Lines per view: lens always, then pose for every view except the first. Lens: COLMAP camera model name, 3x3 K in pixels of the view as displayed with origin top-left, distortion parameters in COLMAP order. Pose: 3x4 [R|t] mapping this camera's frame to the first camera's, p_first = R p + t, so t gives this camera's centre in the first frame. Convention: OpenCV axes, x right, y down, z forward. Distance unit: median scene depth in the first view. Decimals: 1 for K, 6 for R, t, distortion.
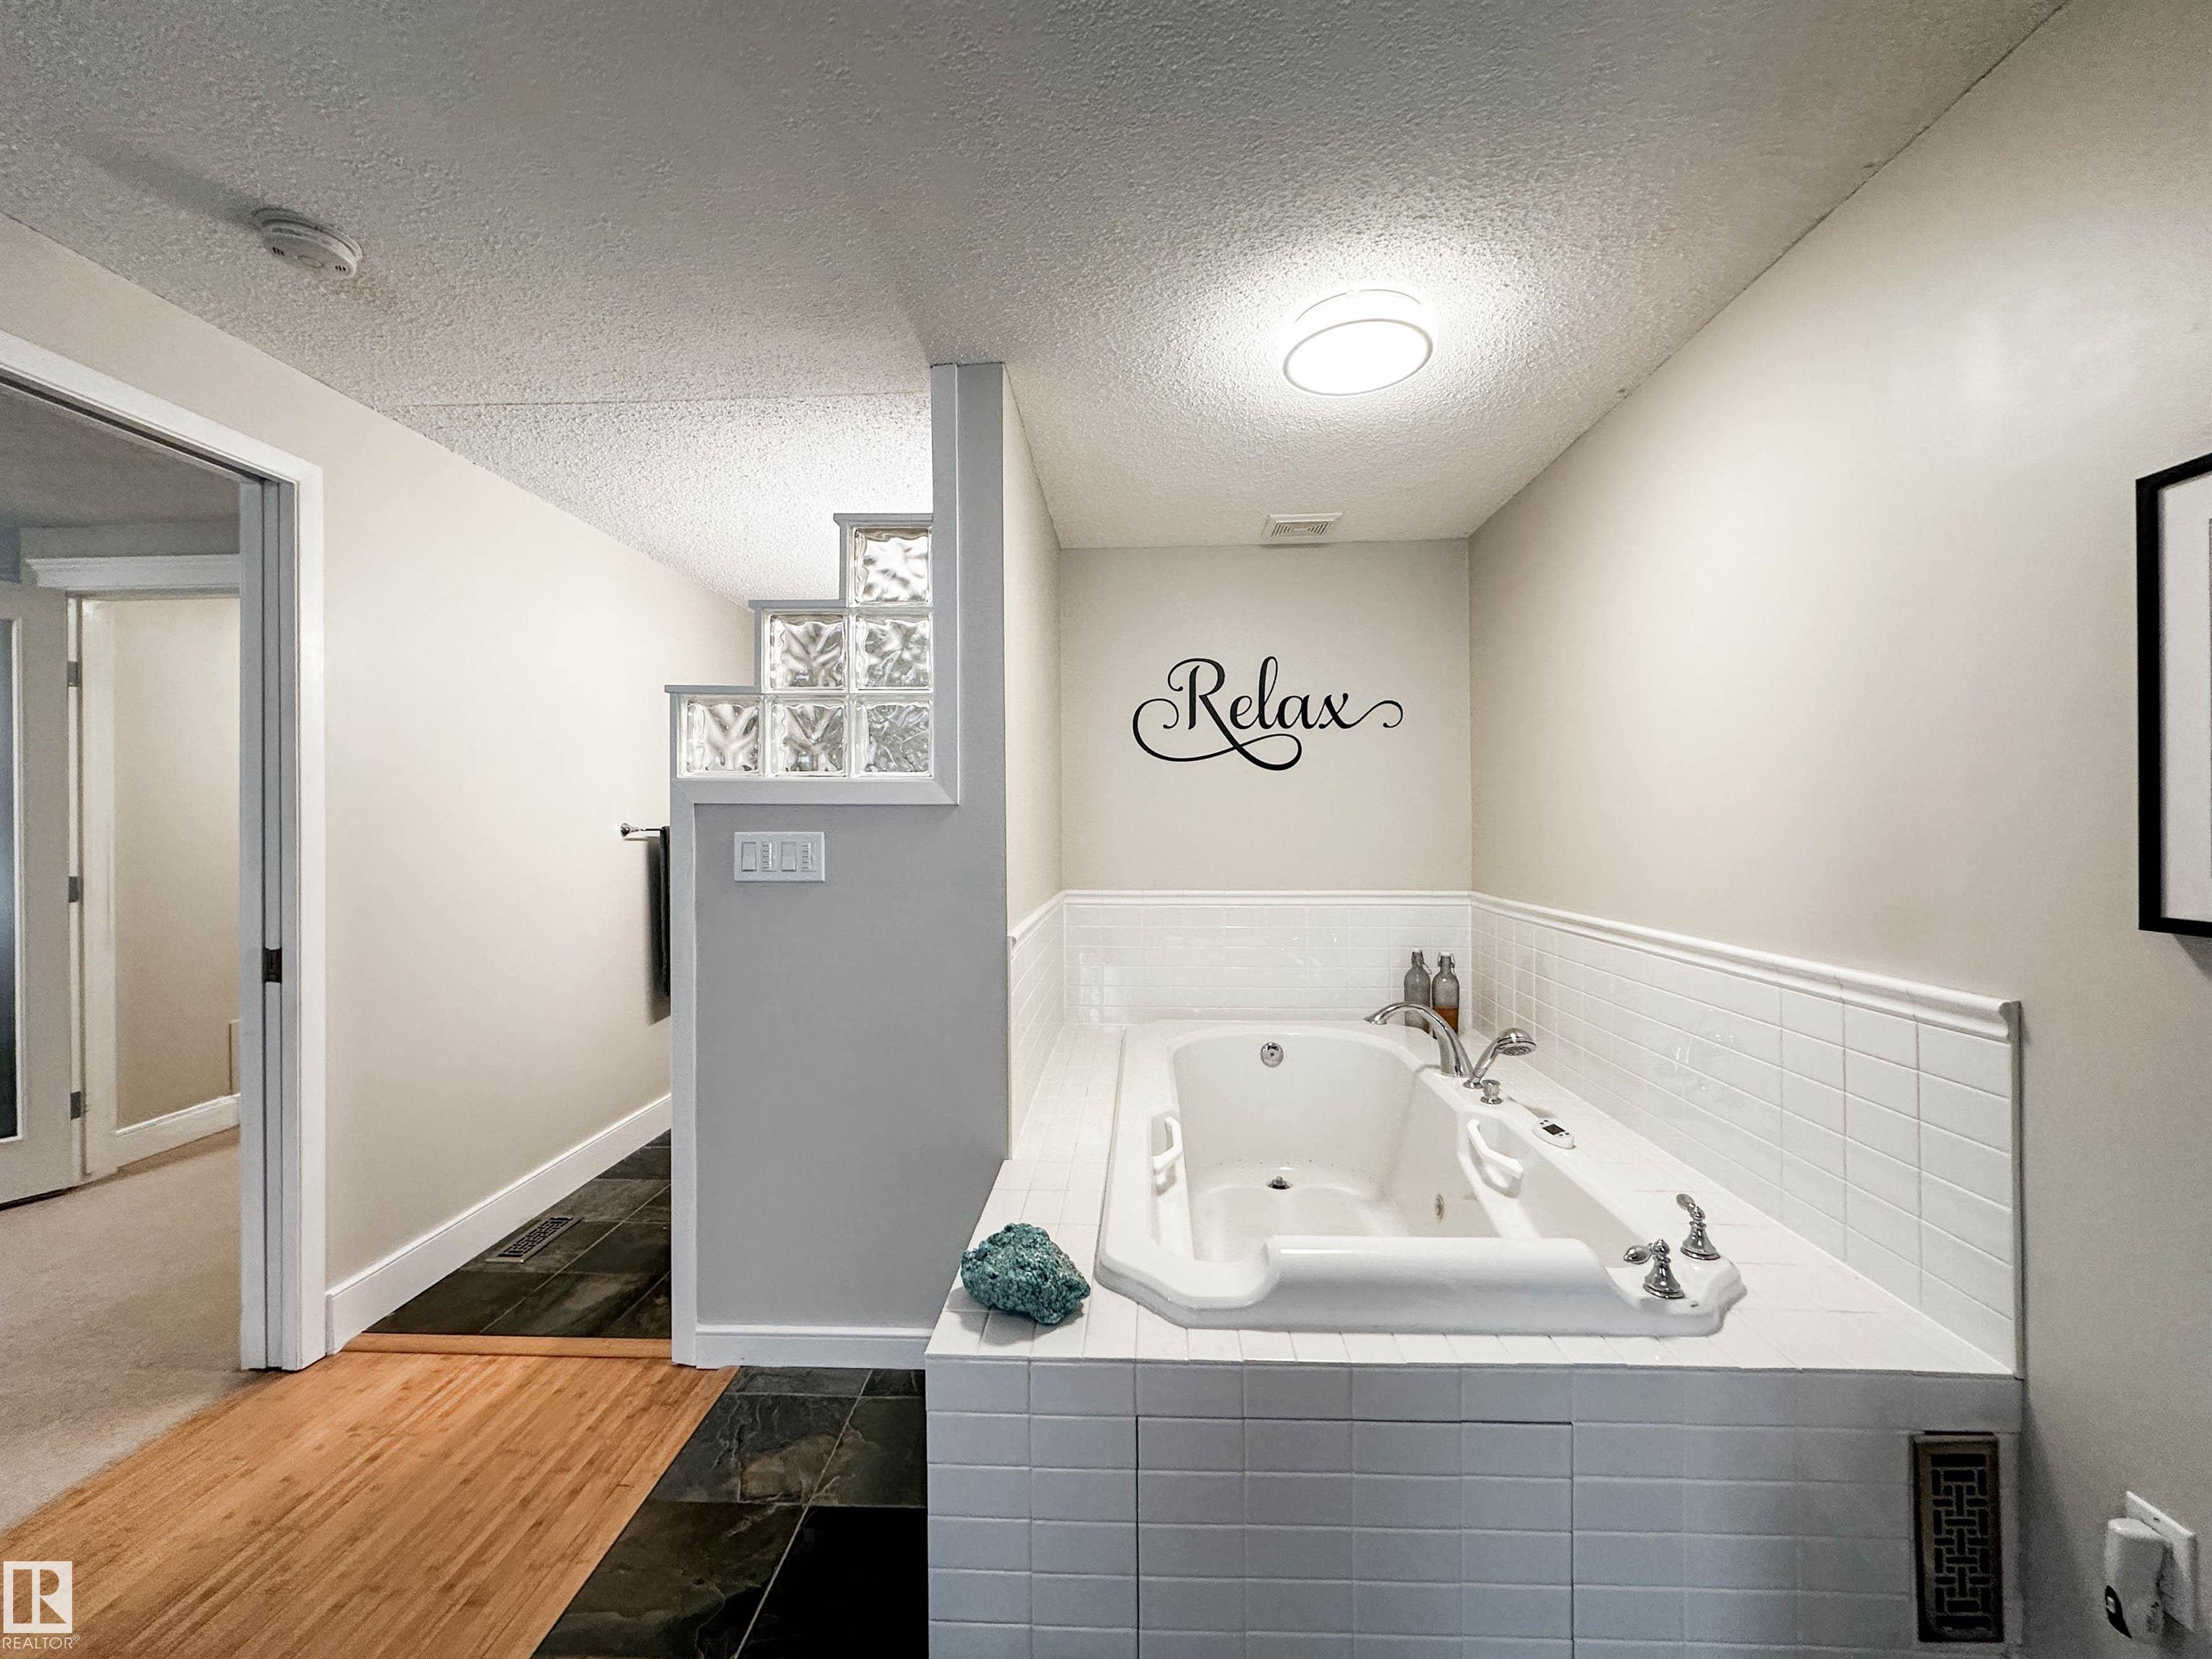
lens RADIAL K [[886.4, 0, 1120.7], [0, 886.4, 815.9], [0, 0, 1]] dist [-0.000198, 0.000077]
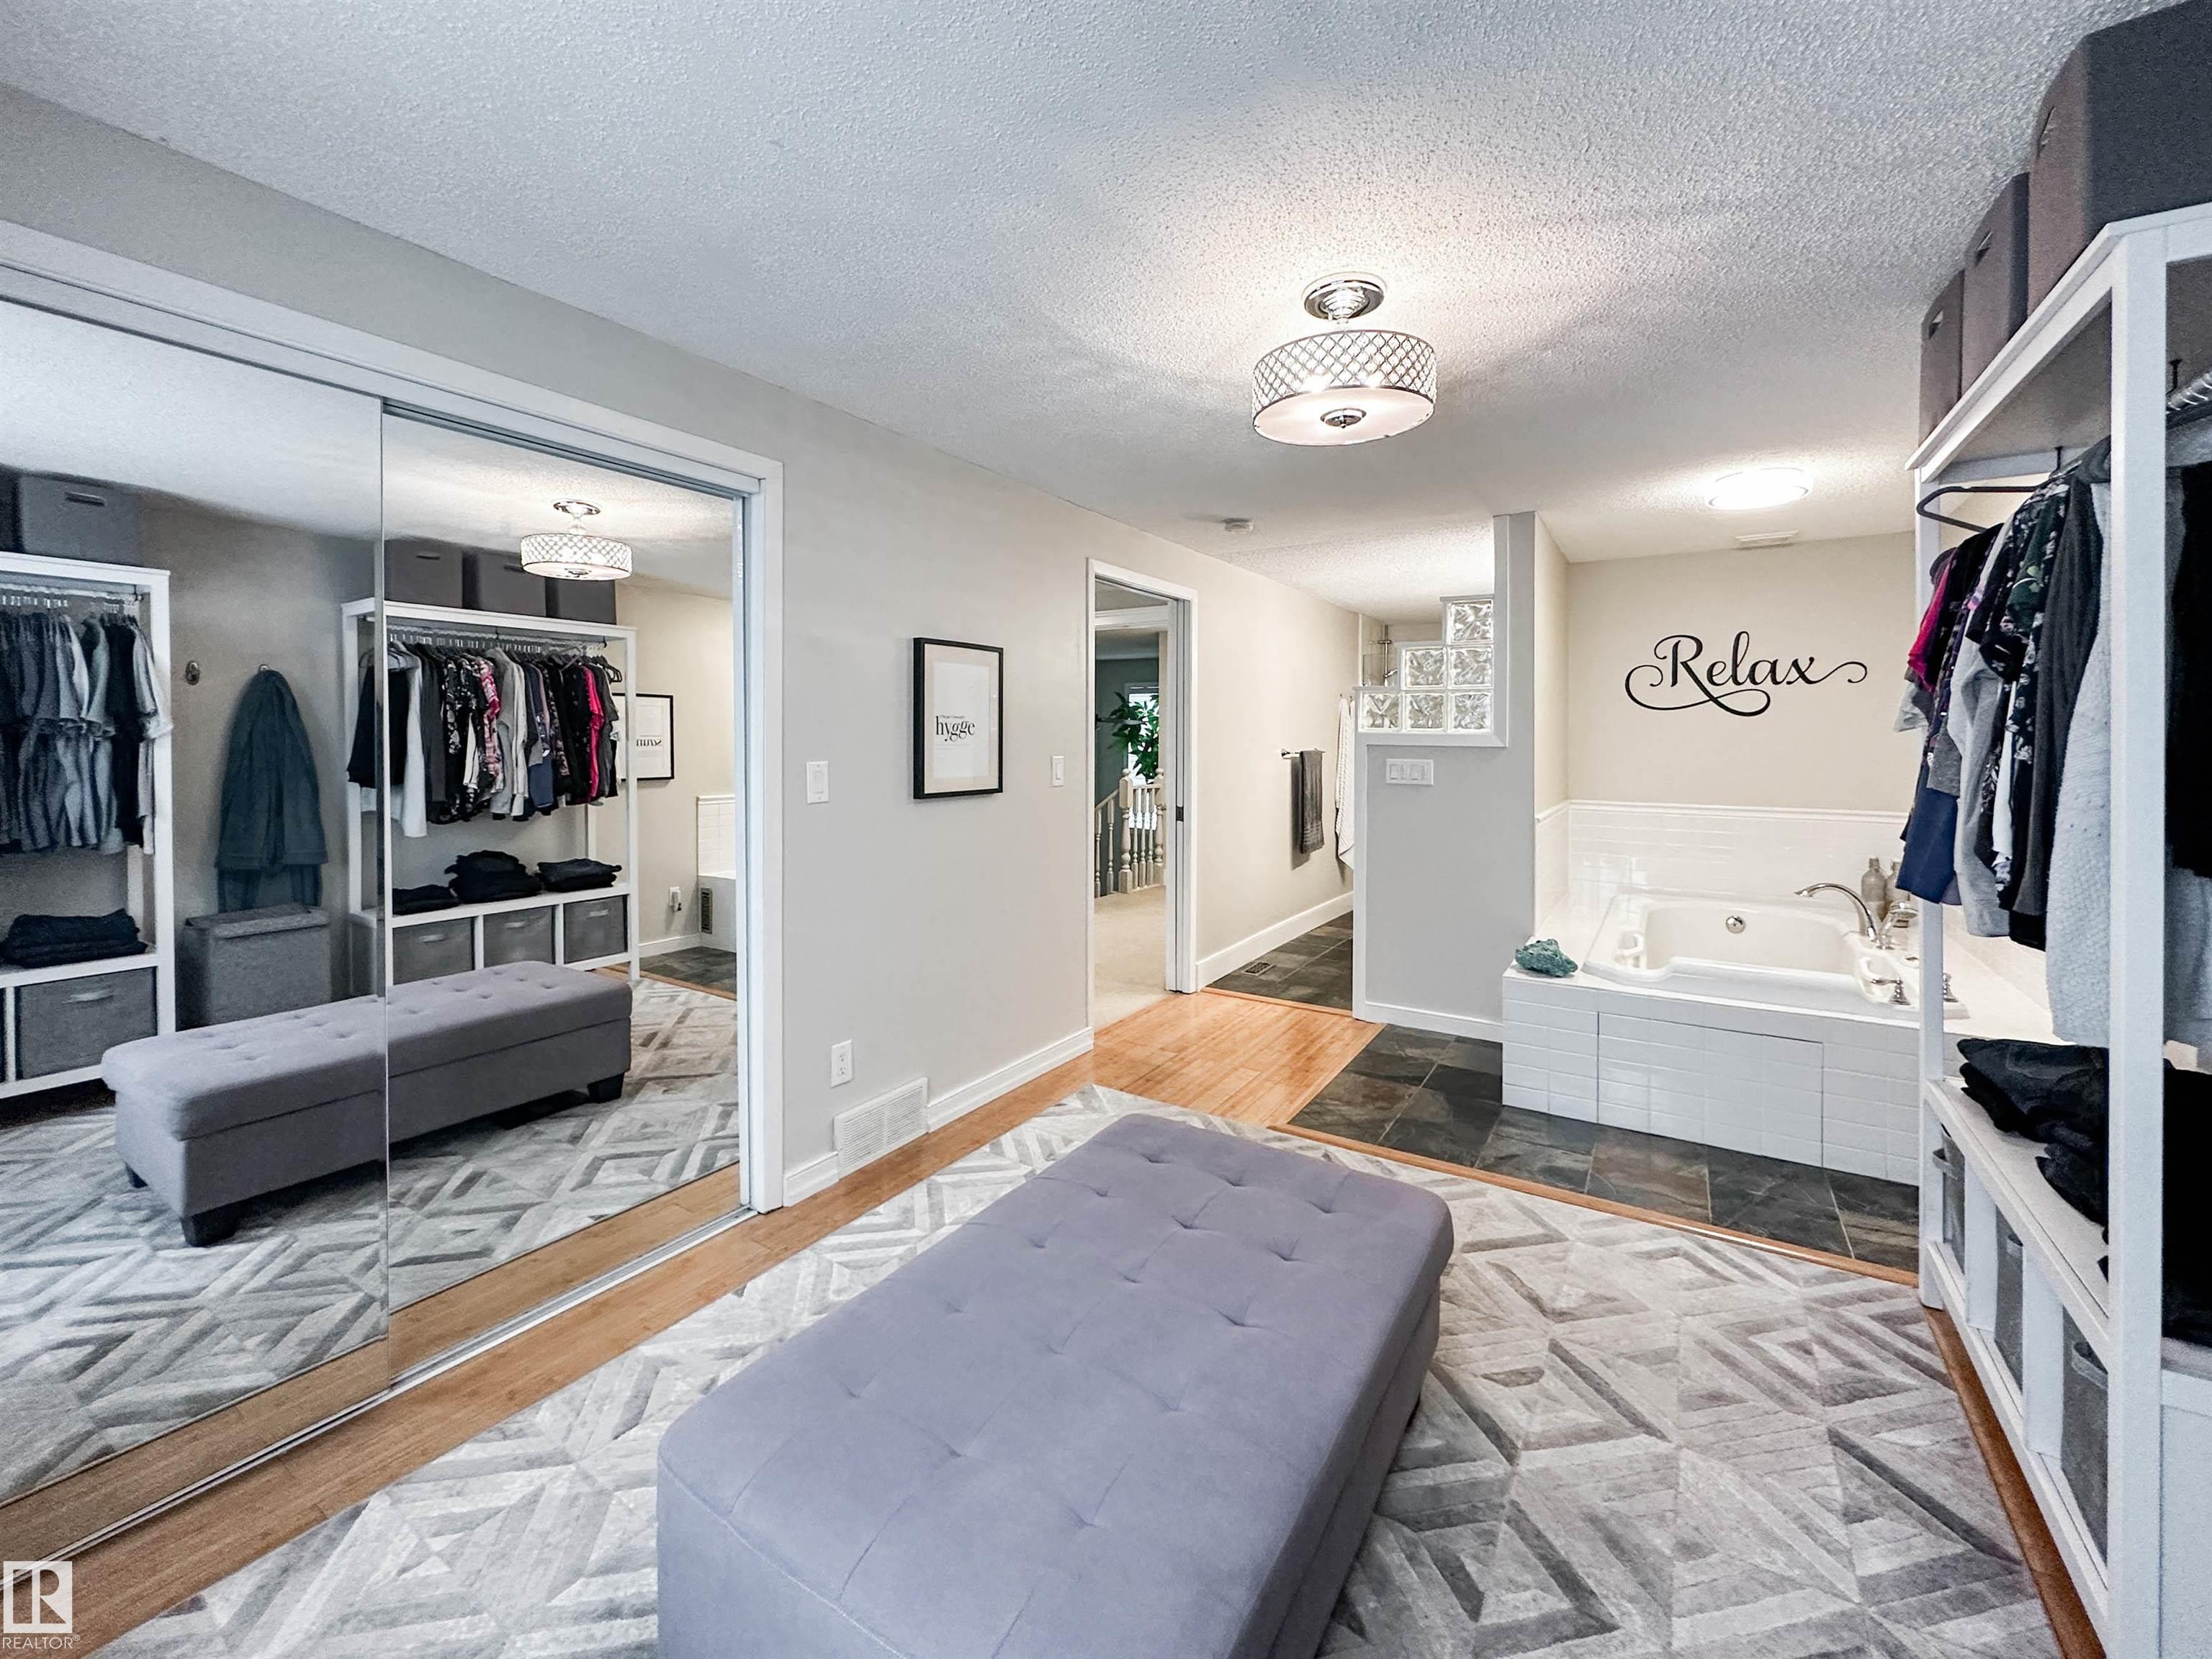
lens RADIAL K [[931.7, 0, 1111.1], [0, 931.7, 747.2], [0, 0, 1]] dist [-0.002092, 0.000102]
pose [[0.865498, 0.013046, -0.500743, 0.051587], [-0.003712, 0.999800, 0.019631, -0.030434], [0.500899, -0.015132, 0.865373, -0.730865]]
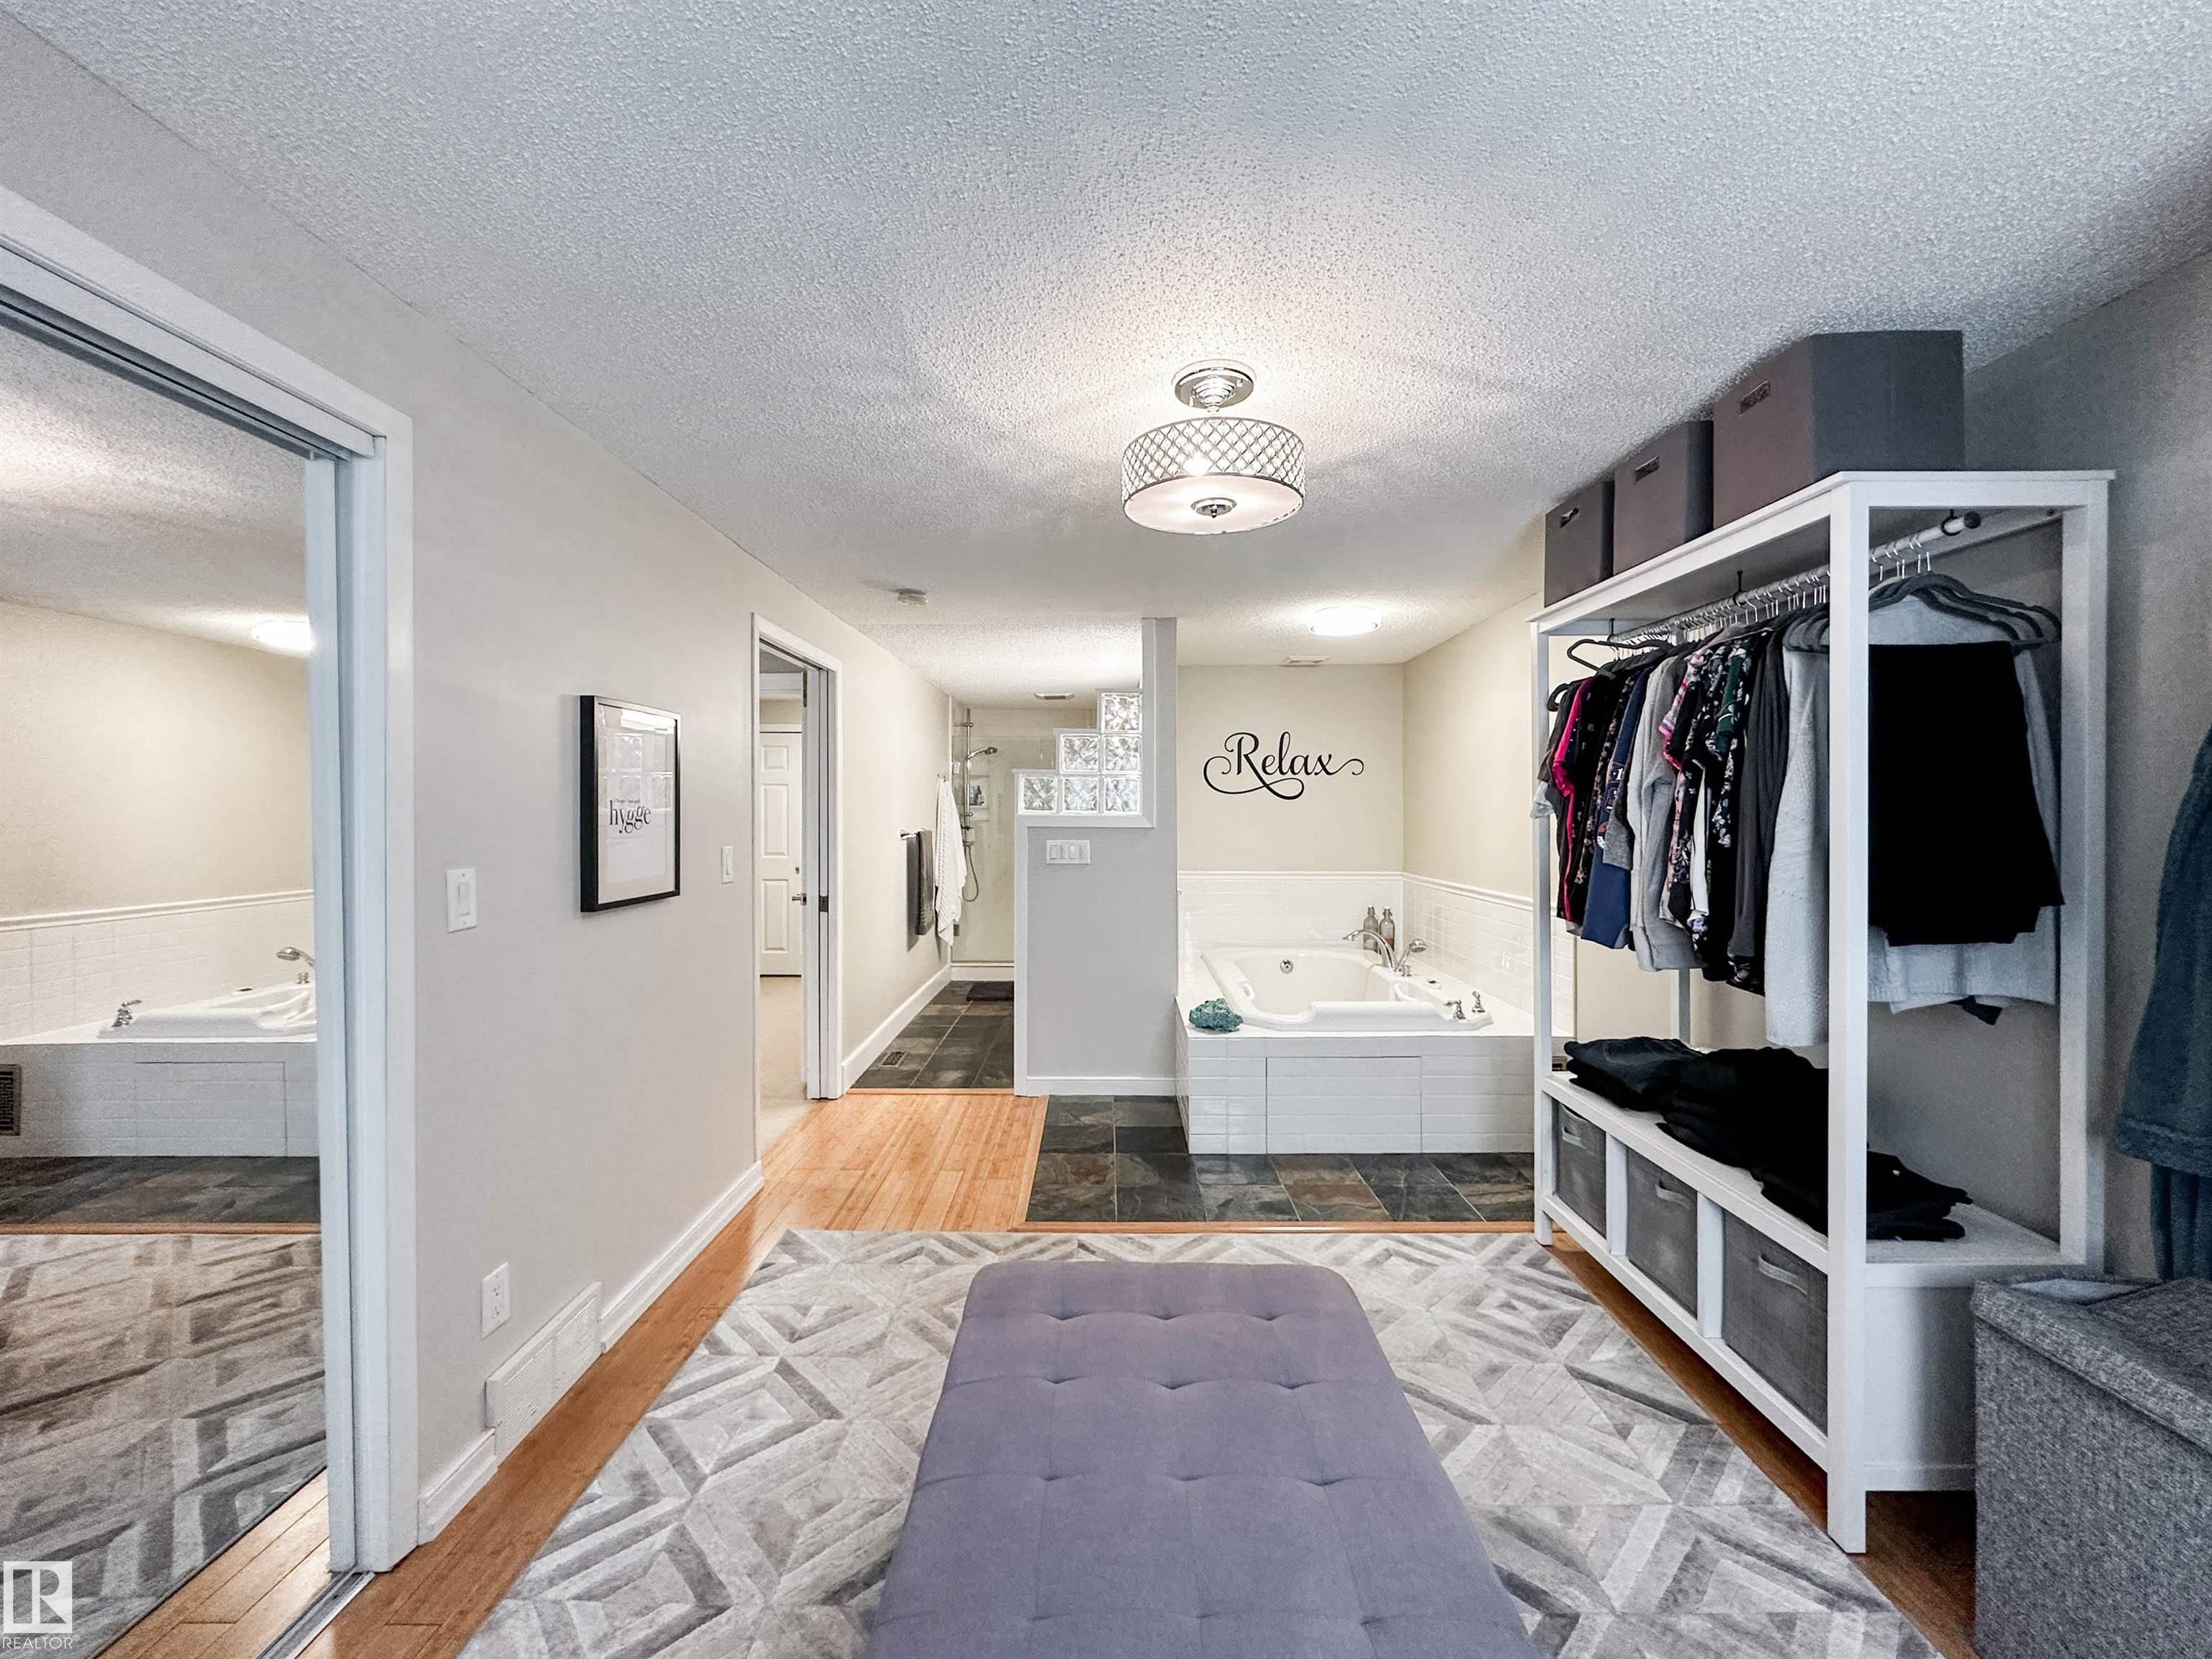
lens RADIAL K [[886.4, 0, 1120.7], [0, 886.4, 815.9], [0, 0, 1]] dist [-0.000198, 0.000077]
pose [[0.999074, 0.004584, 0.042780, -0.225698], [-0.005104, 0.999914, 0.012047, -0.041575], [-0.042721, -0.012254, 0.999012, -0.698171]]
